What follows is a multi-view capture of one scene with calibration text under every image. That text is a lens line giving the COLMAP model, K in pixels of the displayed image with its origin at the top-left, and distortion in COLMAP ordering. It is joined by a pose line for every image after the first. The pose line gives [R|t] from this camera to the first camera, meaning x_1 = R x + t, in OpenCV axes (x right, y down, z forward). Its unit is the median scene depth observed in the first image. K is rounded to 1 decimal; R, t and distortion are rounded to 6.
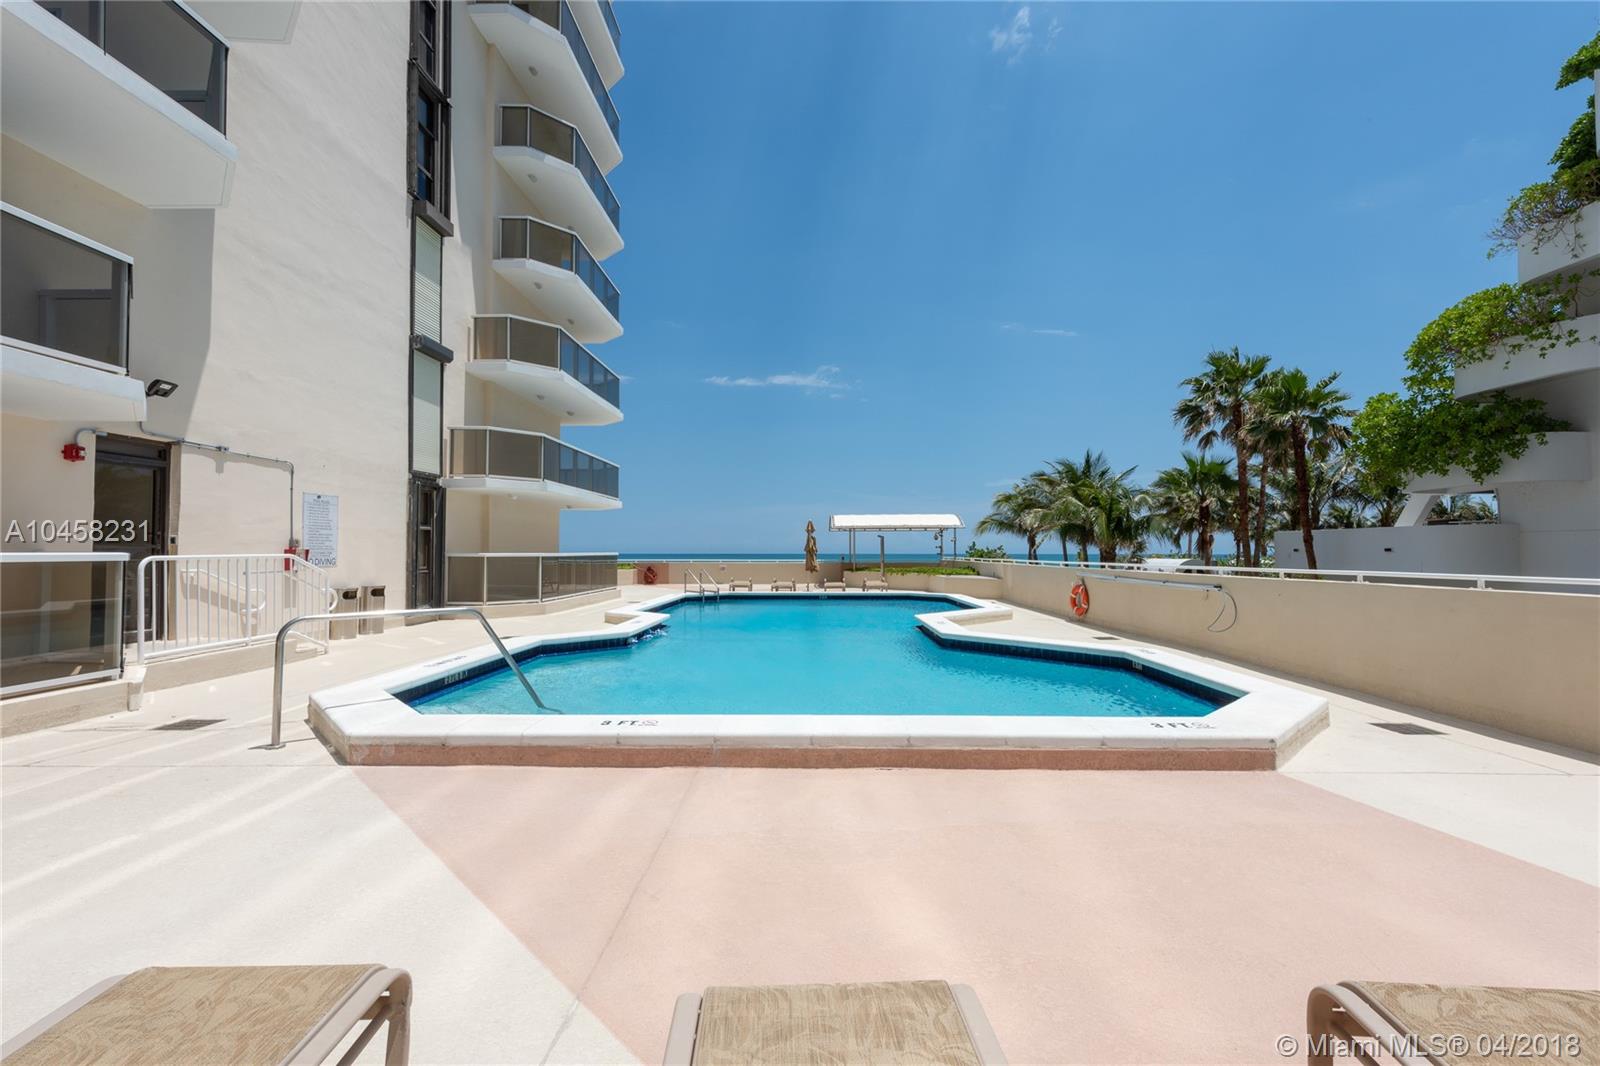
lens RADIAL K [[676.4, 0, 789.5], [0, 676.4, 538.5], [0, 0, 1]] dist [0.010163, 0.000217]
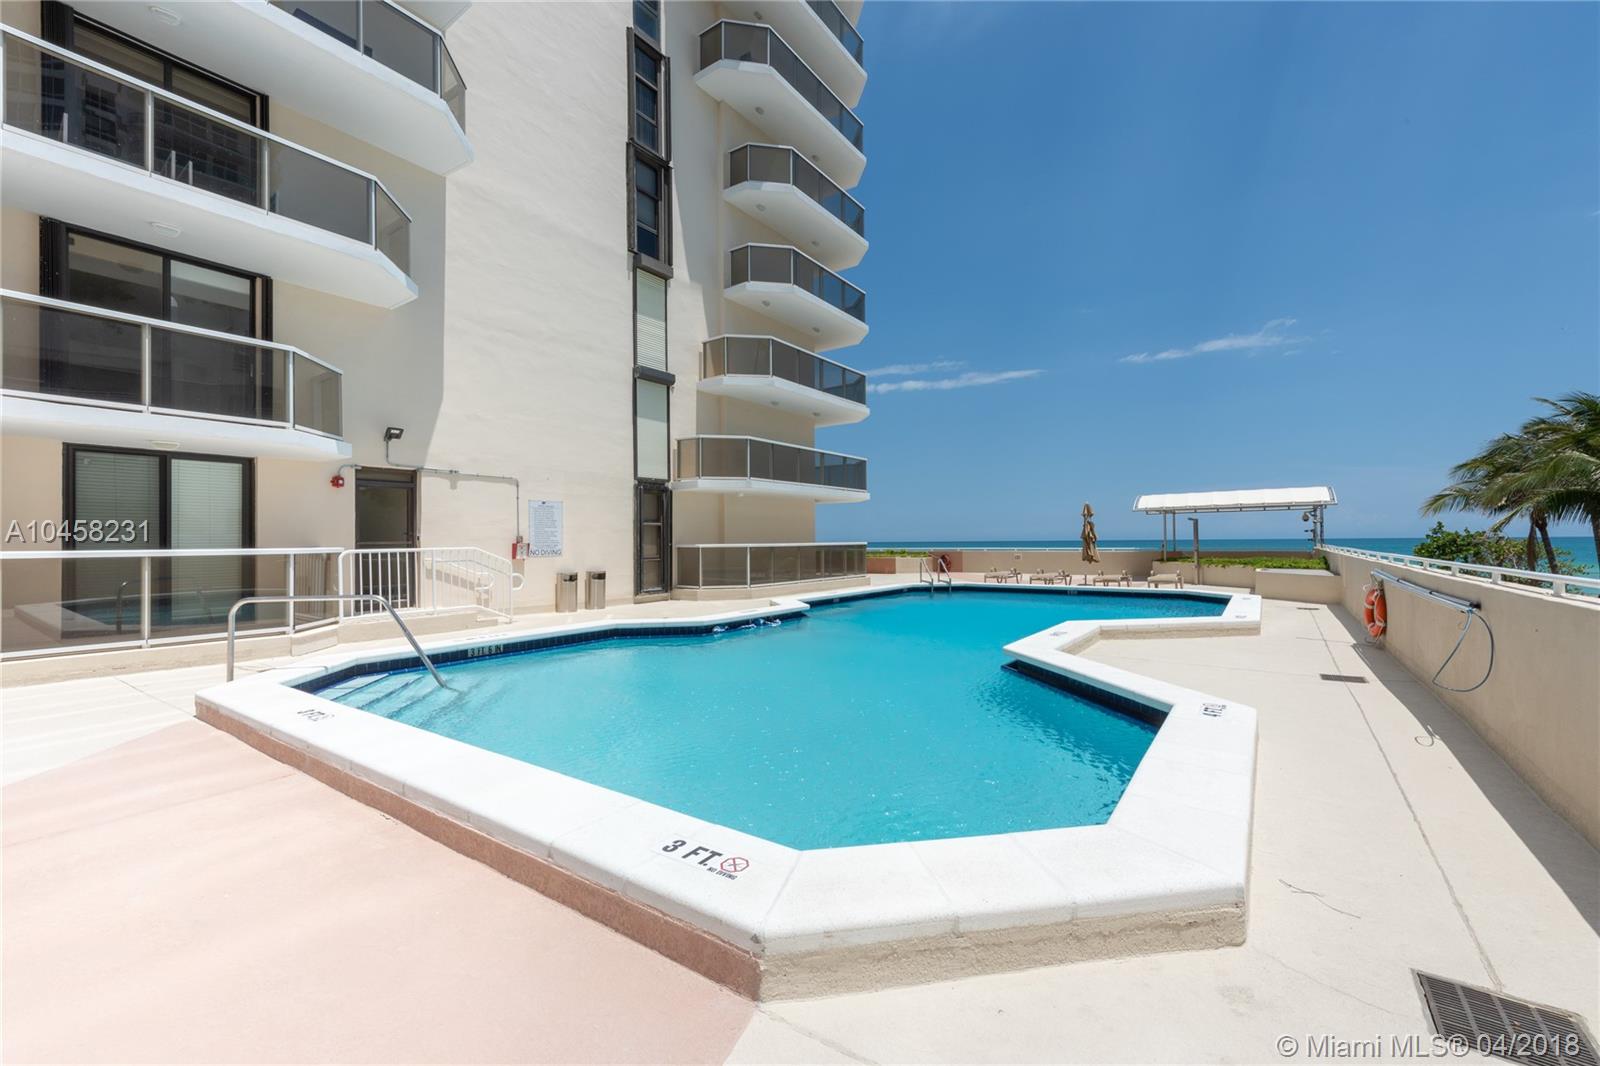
lens RADIAL K [[631.8, 0, 810.4], [0, 631.8, 535.7], [0, 0, 1]] dist [0.009277, -0.001209]
pose [[0.836493, -0.012880, -0.547826, 0.302630], [0.020427, 0.999762, 0.007684, 0.002394], [0.547597, -0.017618, 0.836557, 0.197723]]
